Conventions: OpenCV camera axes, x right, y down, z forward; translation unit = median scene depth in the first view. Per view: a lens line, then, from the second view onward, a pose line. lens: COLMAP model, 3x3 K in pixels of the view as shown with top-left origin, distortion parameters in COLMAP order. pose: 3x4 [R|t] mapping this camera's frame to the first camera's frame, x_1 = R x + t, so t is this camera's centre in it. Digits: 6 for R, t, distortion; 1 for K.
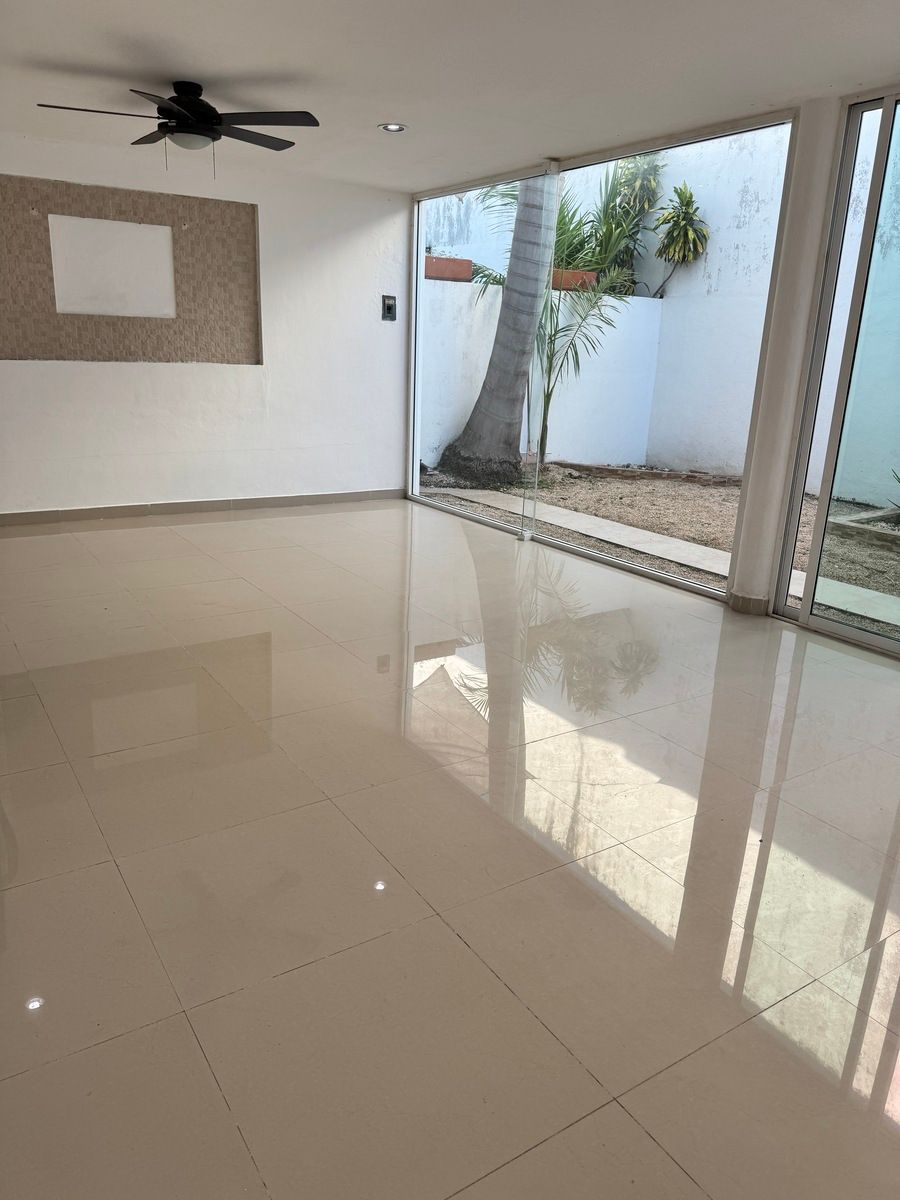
lens RADIAL K [[841.1, 0, 446.6], [0, 841.1, 608.2], [0, 0, 1]] dist [0.055710, -0.094255]
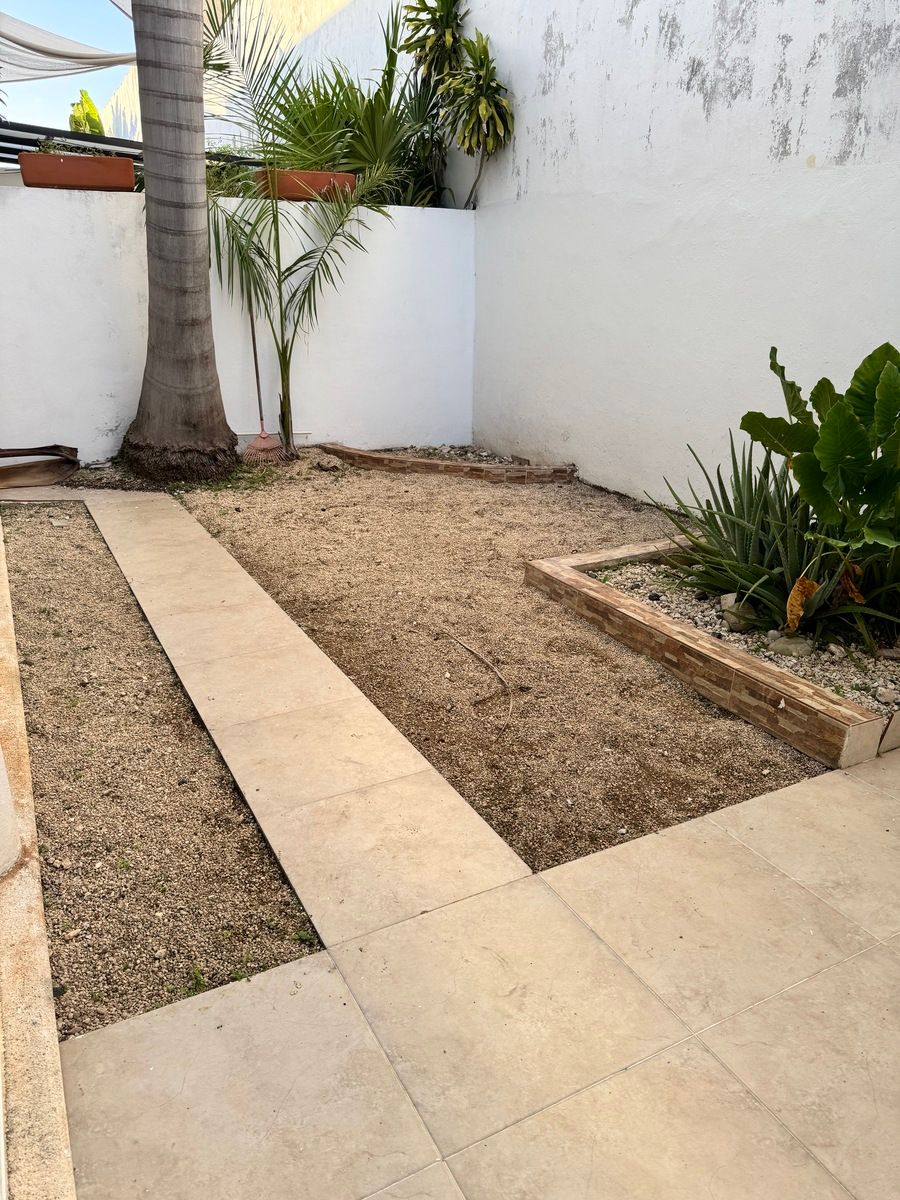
lens RADIAL K [[841.1, 0, 446.6], [0, 841.1, 608.2], [0, 0, 1]] dist [0.055710, -0.094255]
pose [[0.992219, 0.019650, -0.122948, 0.492494], [-0.012368, 0.998139, 0.059719, -0.116156], [0.123893, -0.057734, 0.990615, 0.425092]]
